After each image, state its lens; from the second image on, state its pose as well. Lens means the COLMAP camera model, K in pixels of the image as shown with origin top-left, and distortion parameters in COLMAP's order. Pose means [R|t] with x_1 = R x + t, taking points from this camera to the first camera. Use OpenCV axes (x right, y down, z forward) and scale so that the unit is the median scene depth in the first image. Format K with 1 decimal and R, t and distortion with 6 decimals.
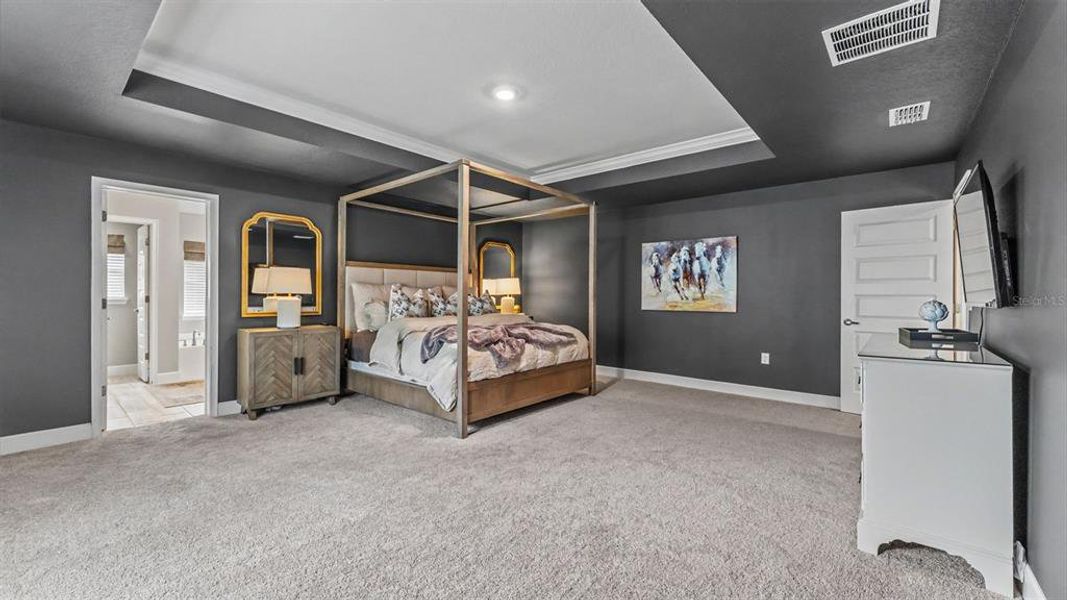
lens RADIAL K [[433.0, 0, 534.6], [0, 433.0, 295.1], [0, 0, 1]] dist [0.000747, -0.000267]
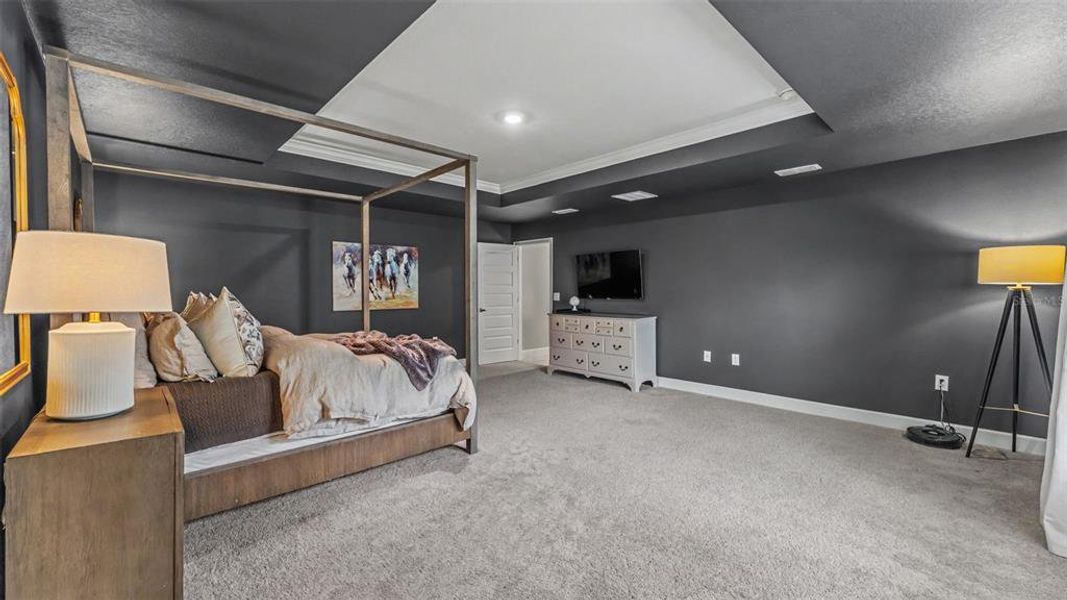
lens RADIAL K [[433.0, 0, 527.5], [0, 433.0, 299.2], [0, 0, 1]] dist [0.000747, -0.000267]
pose [[0.123950, -0.026258, 0.991941, -0.708127], [0.000359, 0.999651, 0.026417, -0.018867], [-0.992288, -0.002918, 0.123916, 0.503496]]
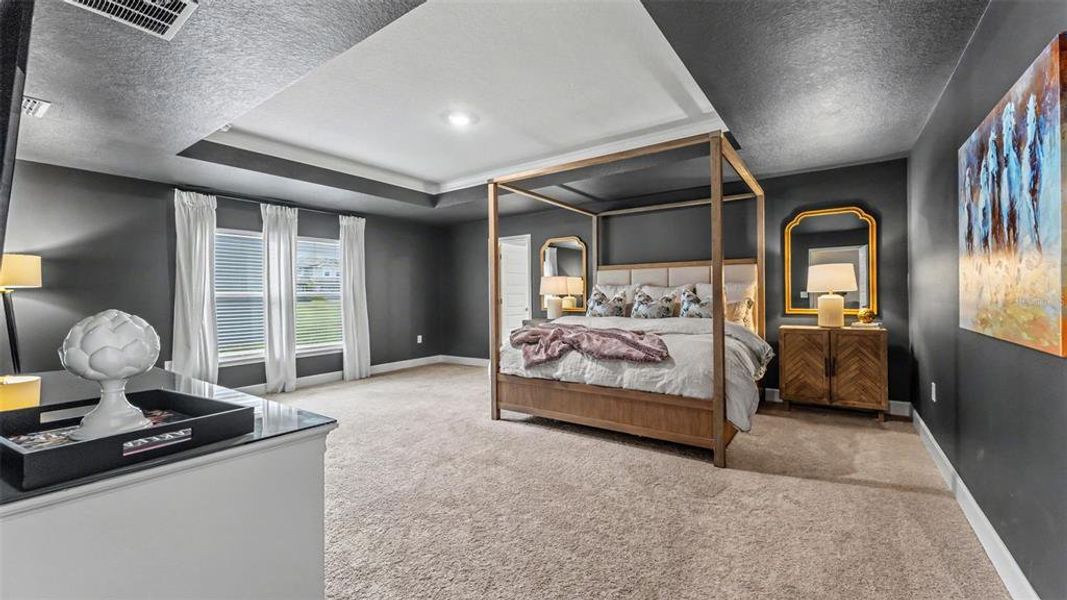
lens RADIAL K [[433.0, 0, 537.7], [0, 433.0, 299.3], [0, 0, 1]] dist [0.000747, -0.000267]
pose [[0.088491, 0.001248, -0.996076, 0.645451], [0.012023, 0.999925, 0.002321, 0.004868], [0.996004, -0.012181, 0.088470, 0.659792]]
